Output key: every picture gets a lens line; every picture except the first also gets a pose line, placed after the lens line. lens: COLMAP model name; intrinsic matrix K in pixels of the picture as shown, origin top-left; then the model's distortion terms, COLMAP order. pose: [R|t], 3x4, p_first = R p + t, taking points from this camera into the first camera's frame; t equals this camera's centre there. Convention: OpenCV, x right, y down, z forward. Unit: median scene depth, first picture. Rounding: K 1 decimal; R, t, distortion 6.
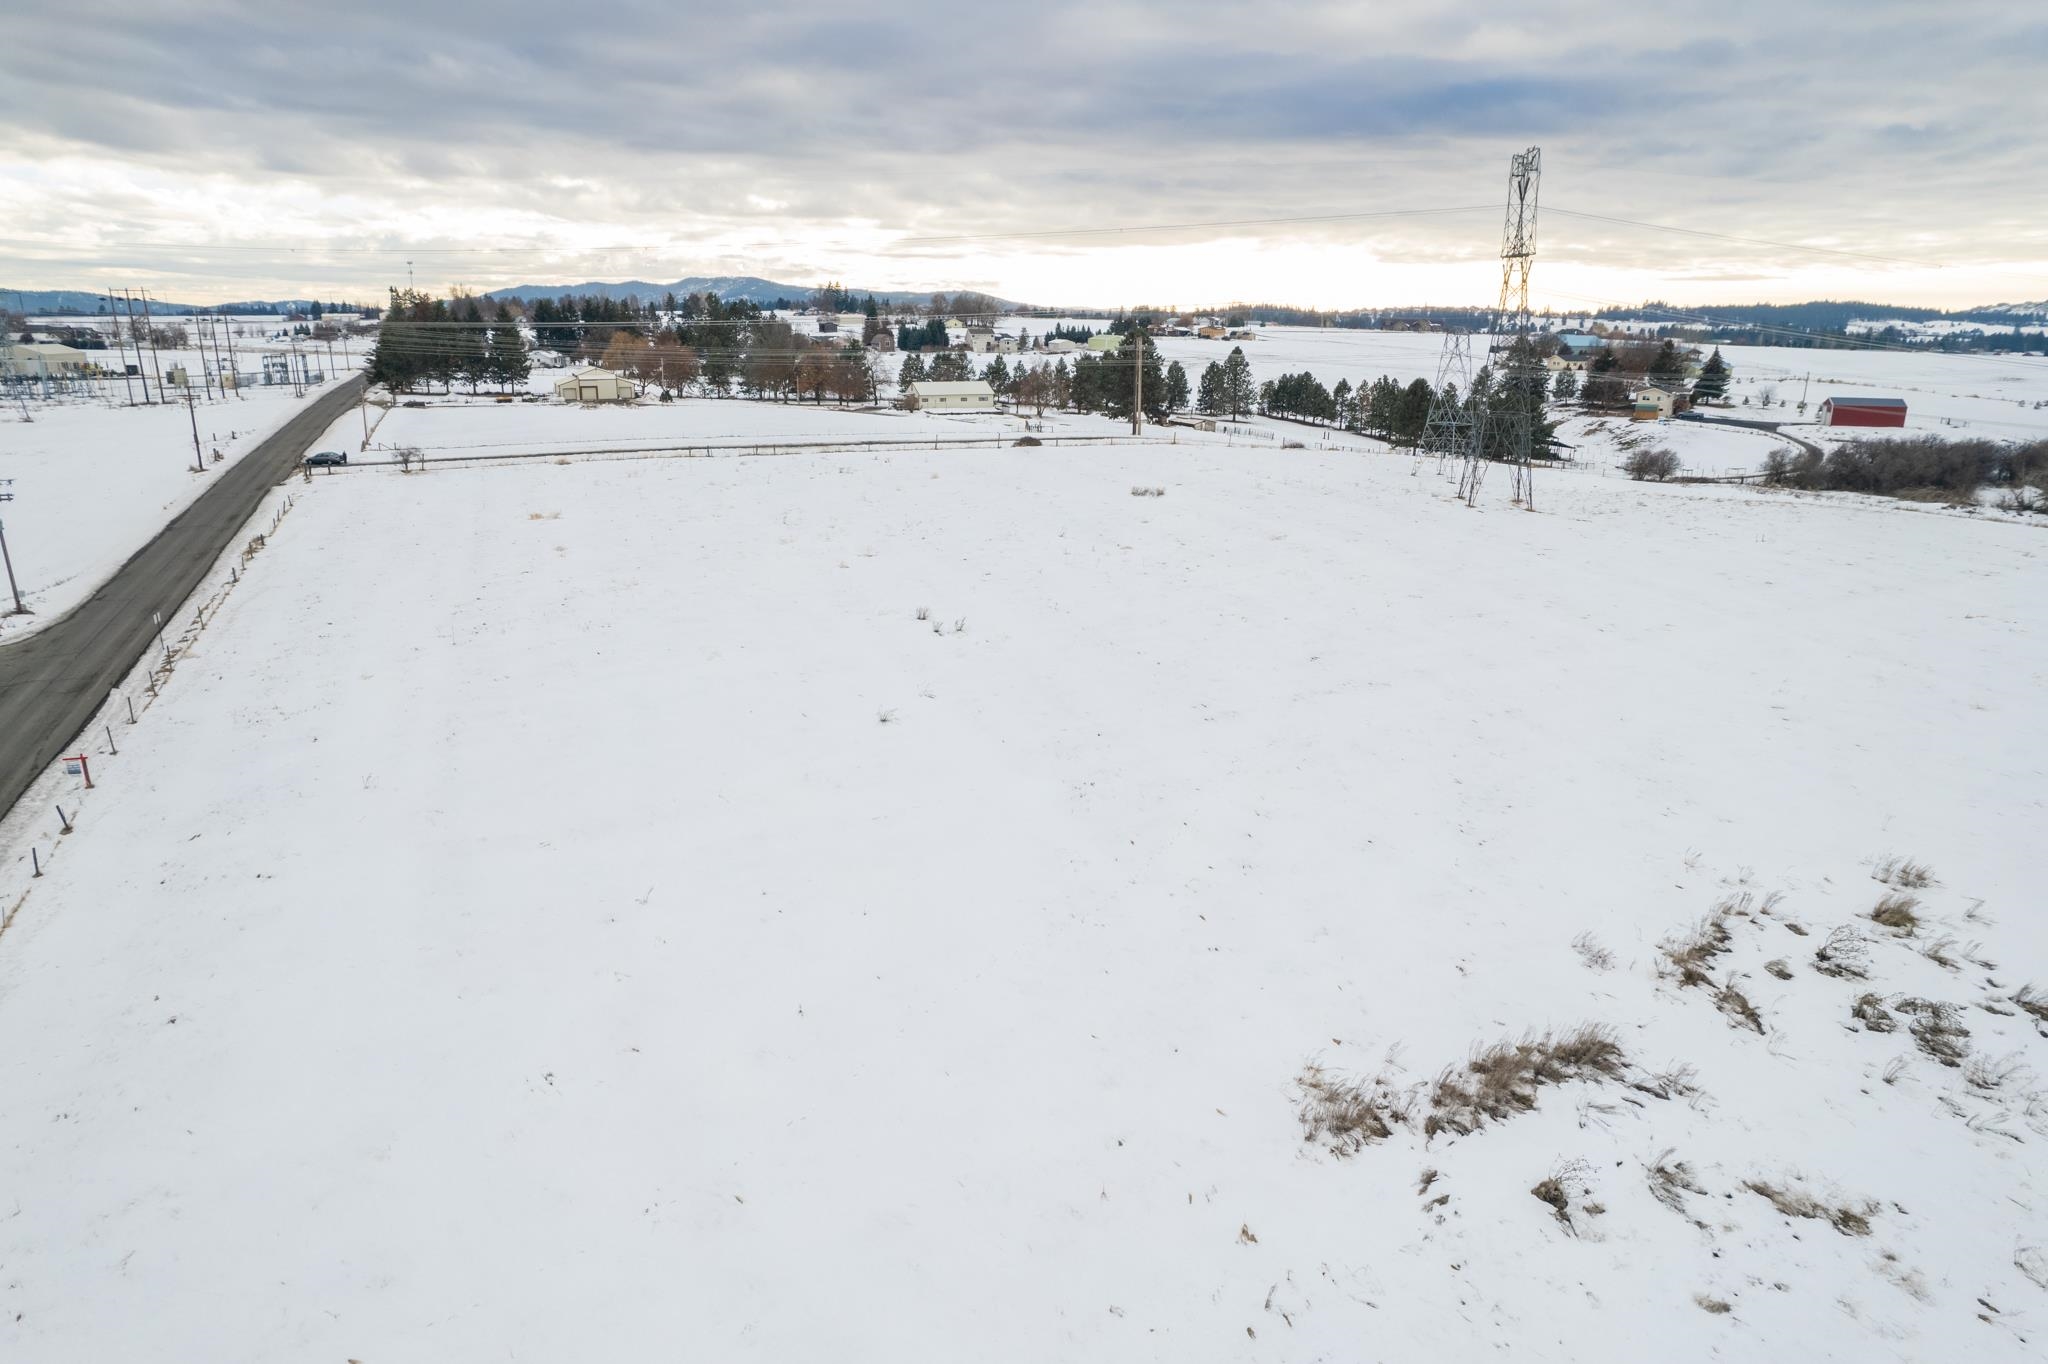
lens RADIAL K [[1316.3, 0, 1024.0], [0, 1316.3, 682.0], [0, 0, 1]] dist [-0.100214, 0.097346]
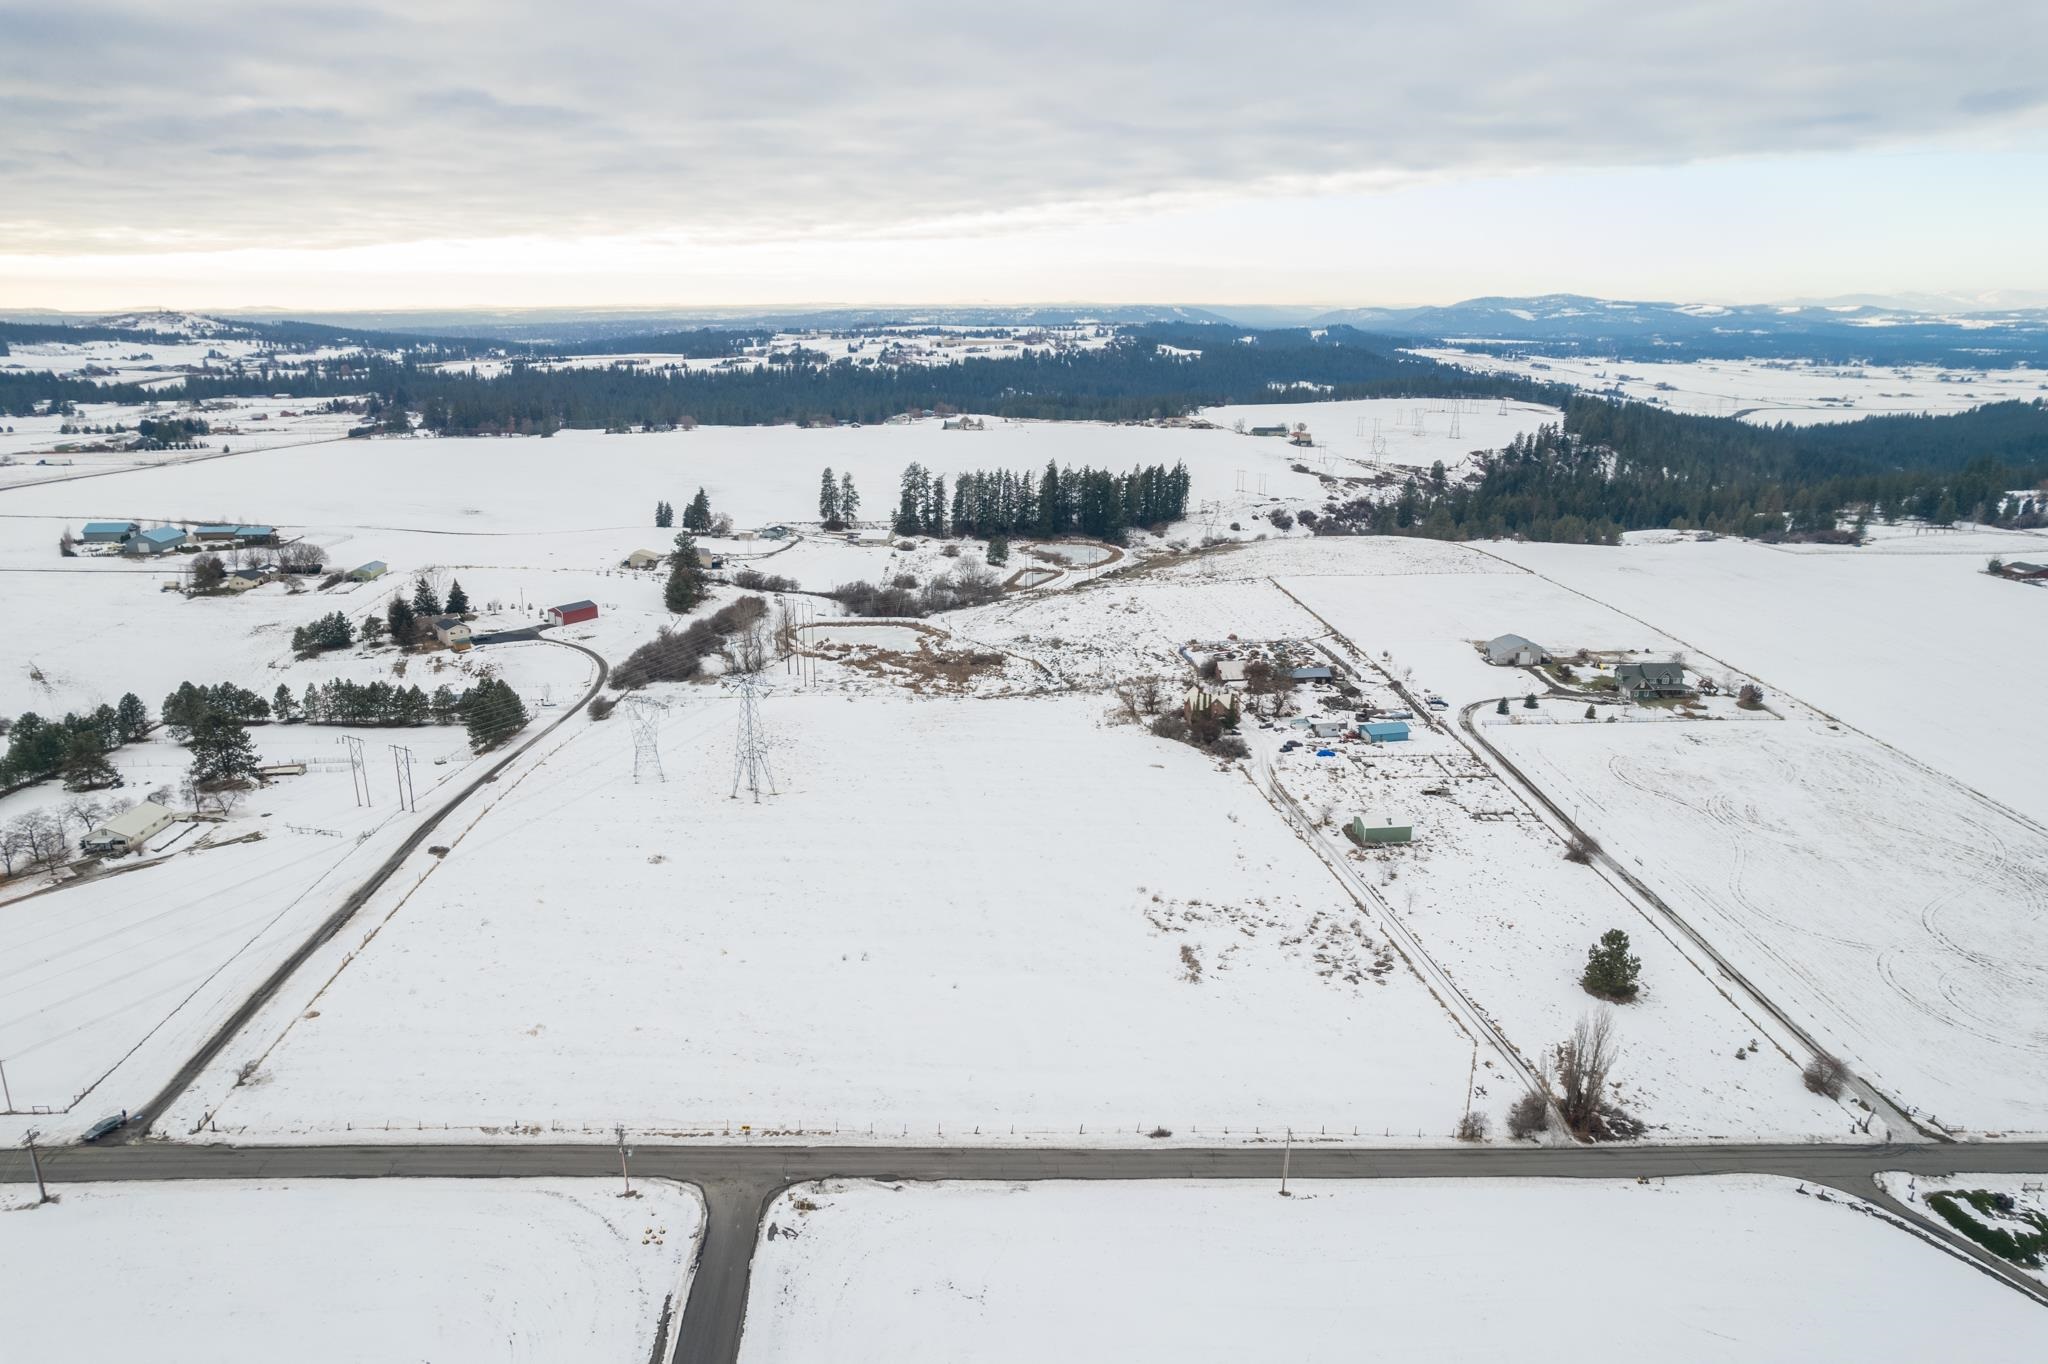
lens RADIAL K [[1318.8, 0, 1029.6], [0, 1318.8, 686.1], [0, 0, 1]] dist [-0.091908, 0.083755]
pose [[0.311995, -0.277488, 0.908658, -0.637412], [0.262673, 0.944312, 0.198185, -0.287904], [-0.913051, 0.176847, 0.367510, -0.081336]]
